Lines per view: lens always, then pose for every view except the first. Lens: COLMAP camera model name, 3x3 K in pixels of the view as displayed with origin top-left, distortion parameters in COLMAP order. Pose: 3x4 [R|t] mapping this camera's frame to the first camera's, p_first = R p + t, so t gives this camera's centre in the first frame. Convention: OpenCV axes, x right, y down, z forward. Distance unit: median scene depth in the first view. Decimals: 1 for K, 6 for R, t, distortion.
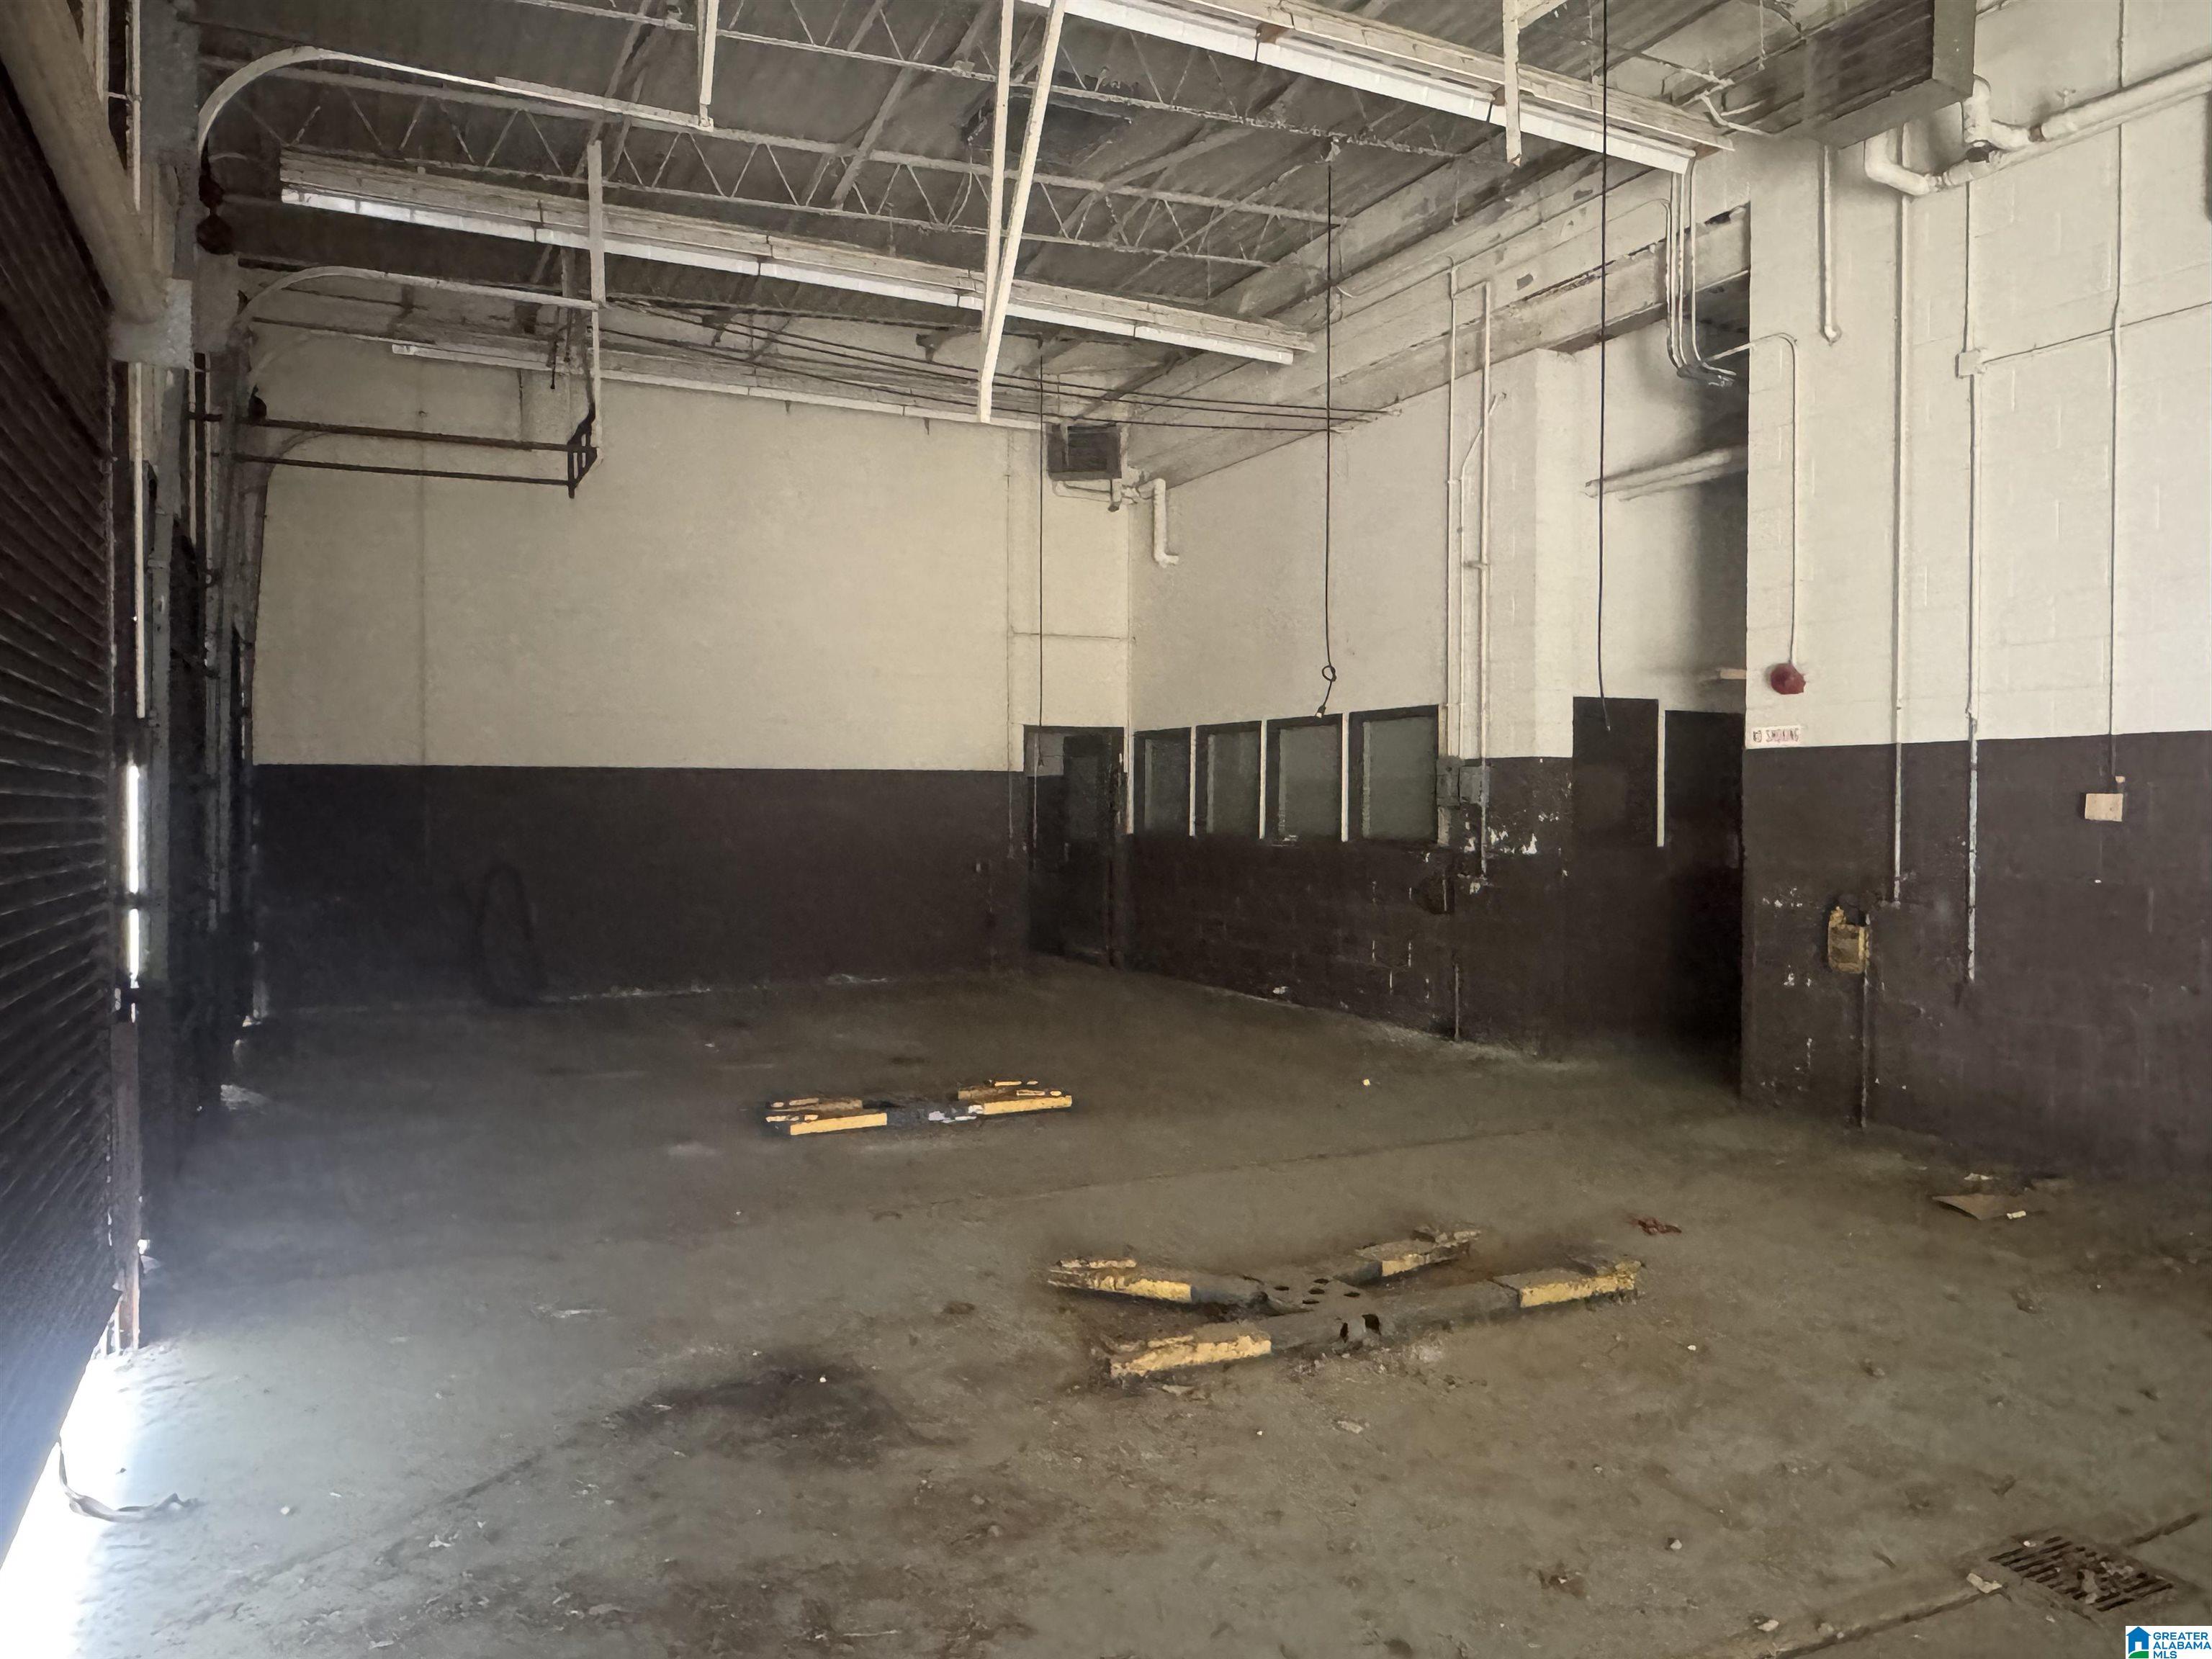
lens RADIAL K [[1558.4, 0, 1101.4], [0, 1558.4, 819.2], [0, 0, 1]] dist [0.000559, -0.003436]
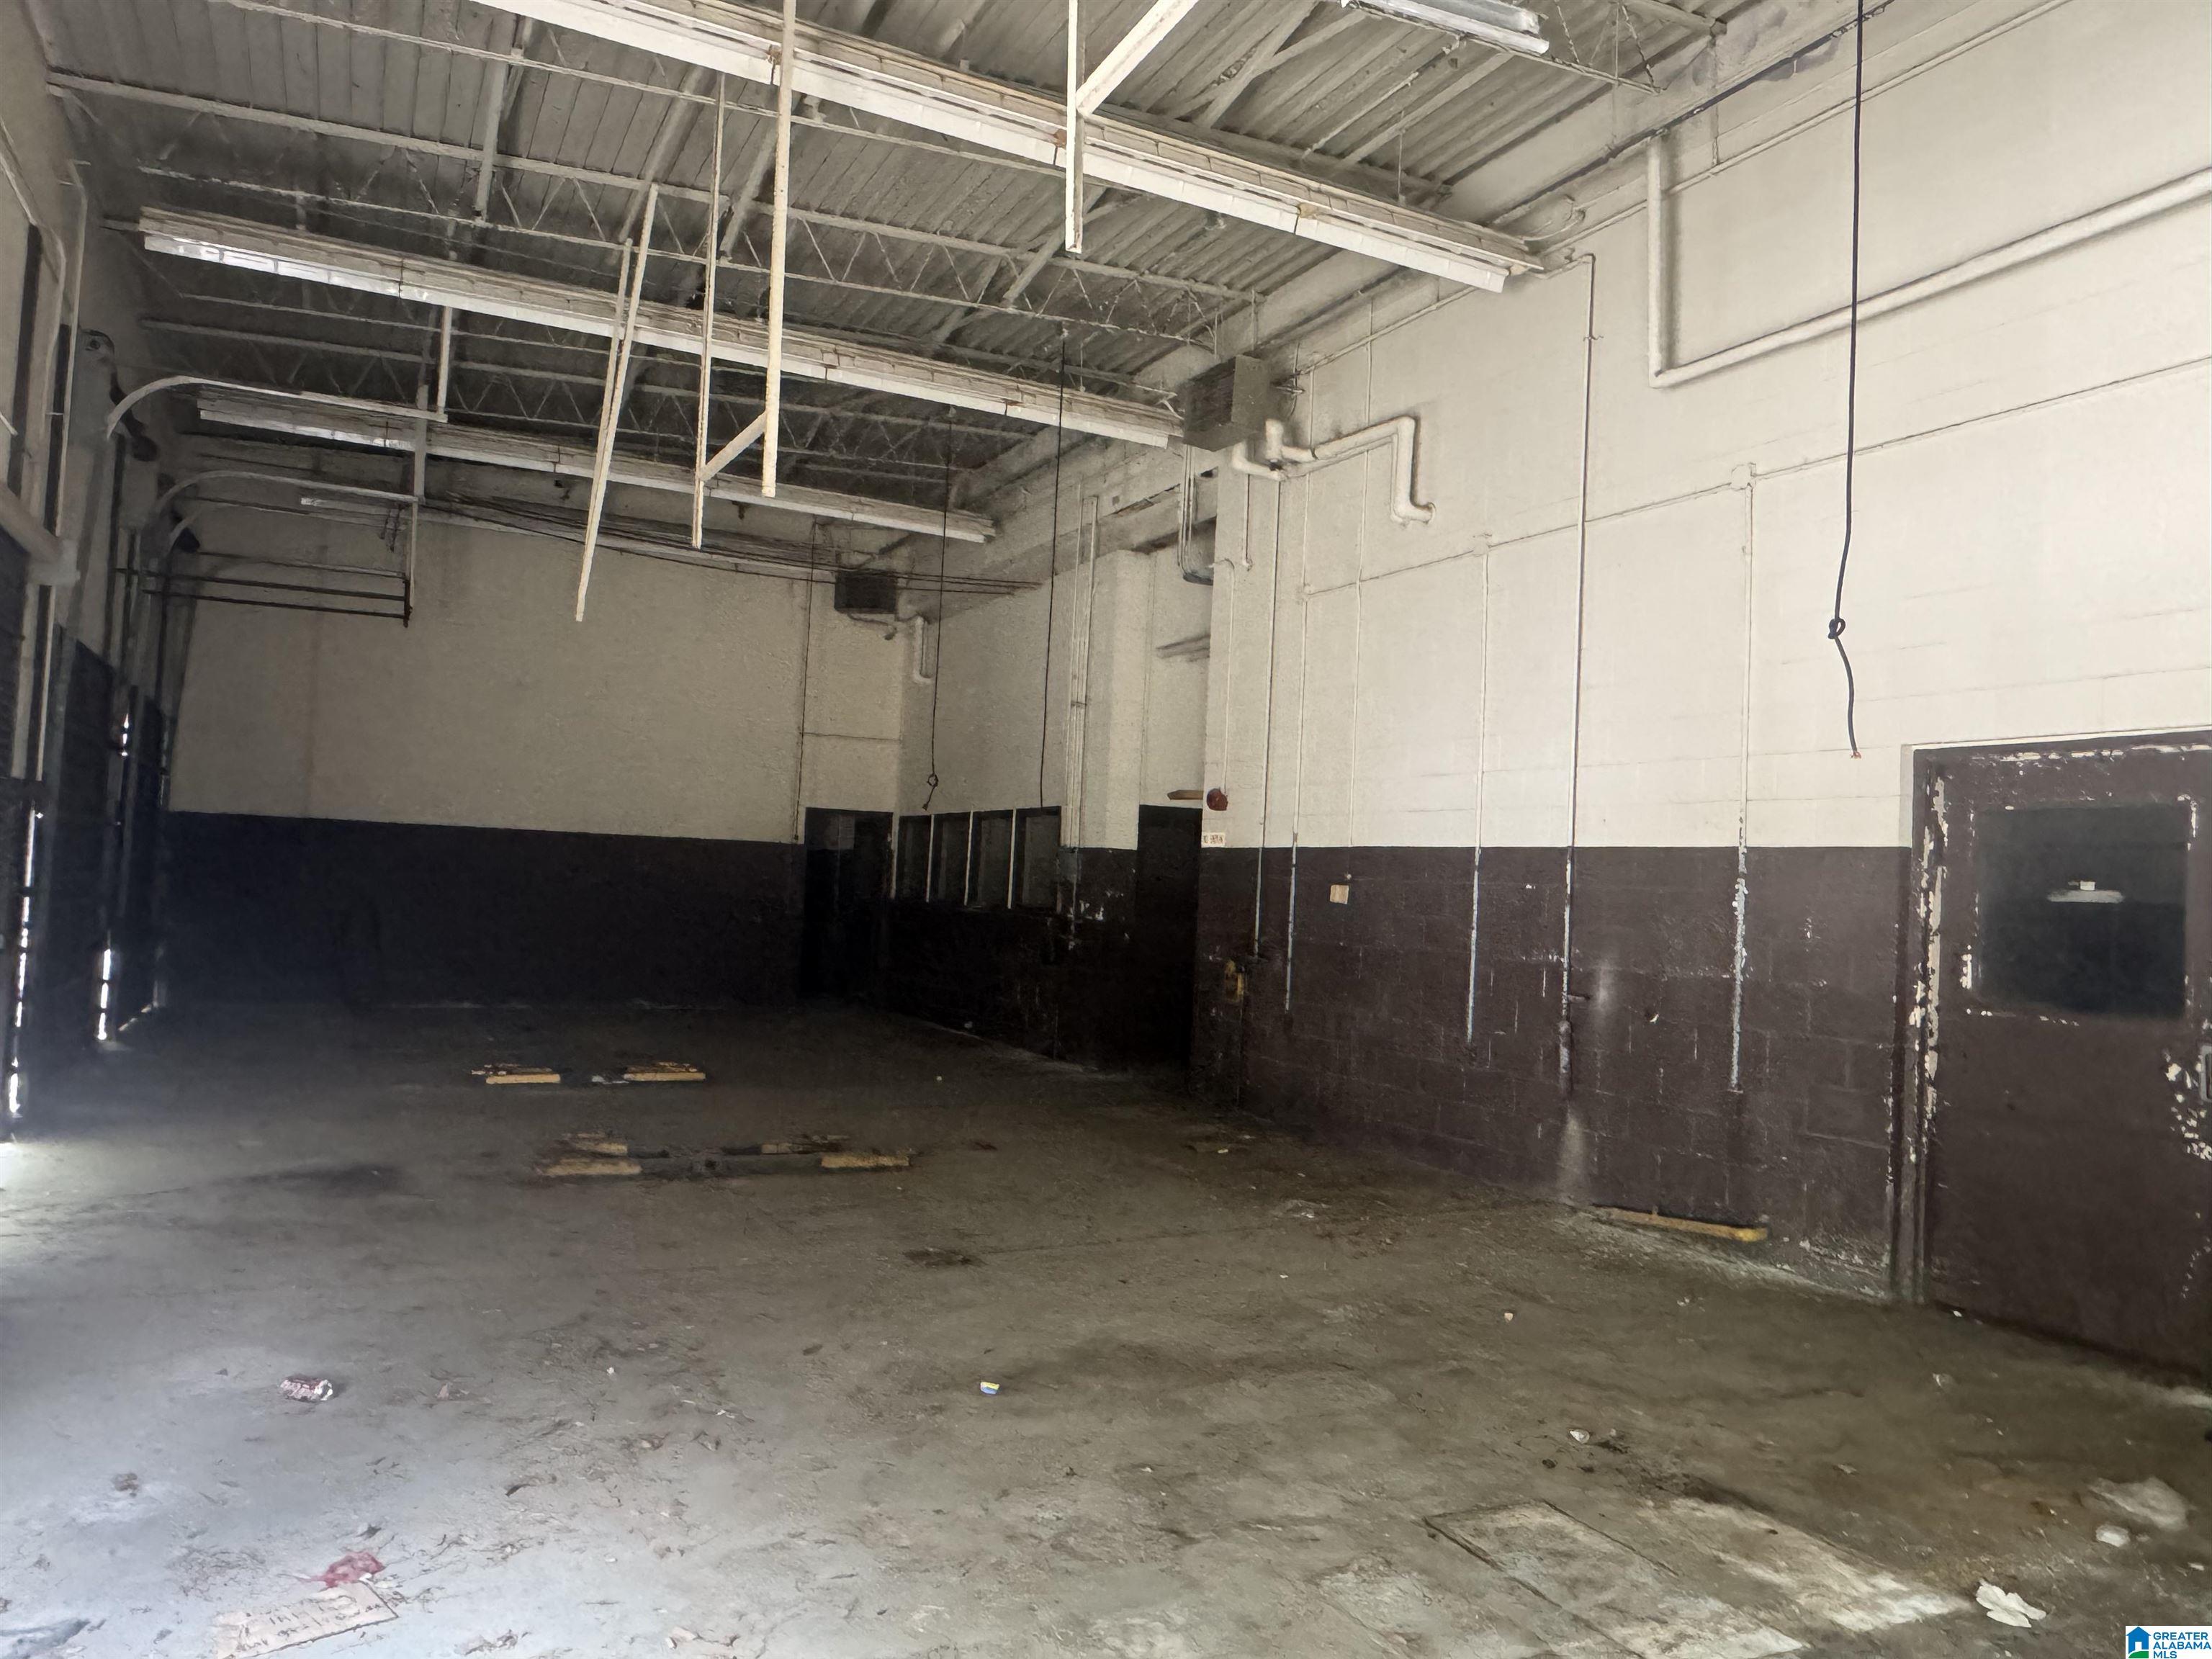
lens RADIAL K [[1558.4, 0, 1101.4], [0, 1558.4, 819.2], [0, 0, 1]] dist [0.000559, -0.003436]
pose [[0.999016, 0.044067, -0.005044, 0.270903], [-0.044273, 0.997599, -0.053264, 0.006672], [0.002685, 0.053435, 0.998568, -0.336927]]
